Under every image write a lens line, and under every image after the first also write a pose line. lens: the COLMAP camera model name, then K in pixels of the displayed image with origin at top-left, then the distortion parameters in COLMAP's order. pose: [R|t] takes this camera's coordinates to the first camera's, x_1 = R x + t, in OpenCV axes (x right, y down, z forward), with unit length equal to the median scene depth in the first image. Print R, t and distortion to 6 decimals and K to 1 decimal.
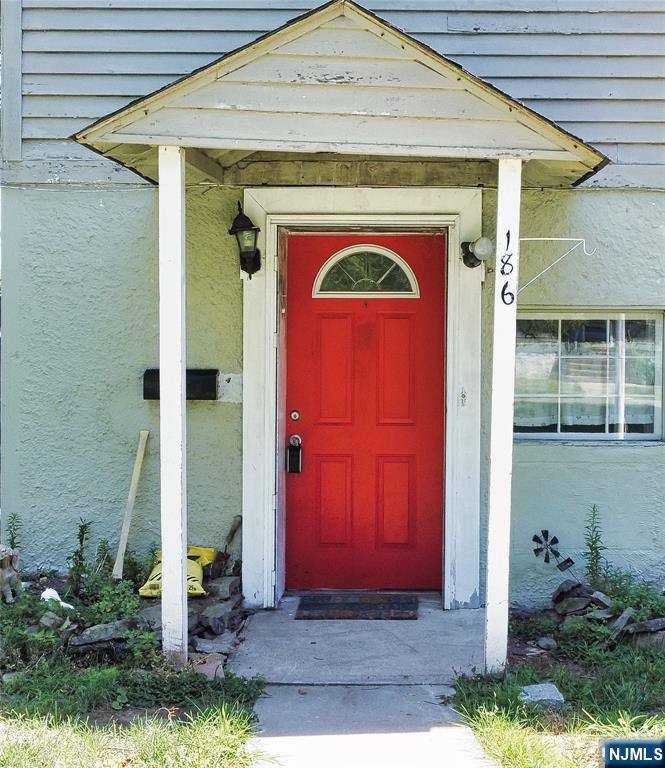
lens RADIAL K [[1126.2, 0, 389.0], [0, 1126.2, 383.3], [0, 0, 1]] dist [0.018428, -0.054360]
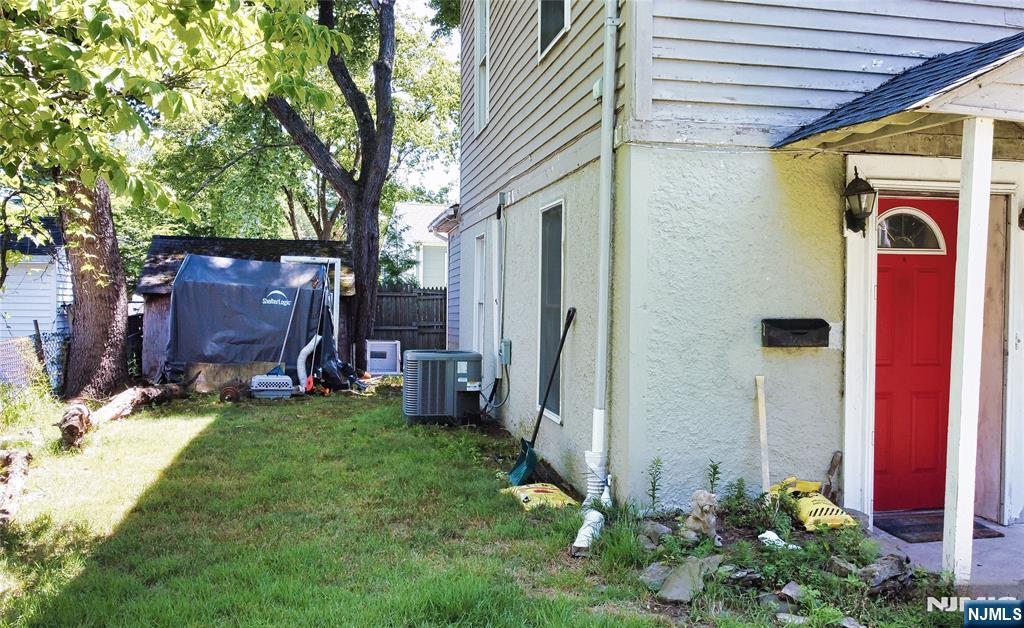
lens RADIAL K [[929.6, 0, 512.0], [0, 929.6, 314.0], [0, 0, 1]] dist [-0.003050, -0.007012]
pose [[0.972992, -0.003703, 0.230808, -0.652149], [0.001980, 0.999968, 0.007698, -0.024458], [-0.230830, -0.007034, 0.972969, 0.188946]]
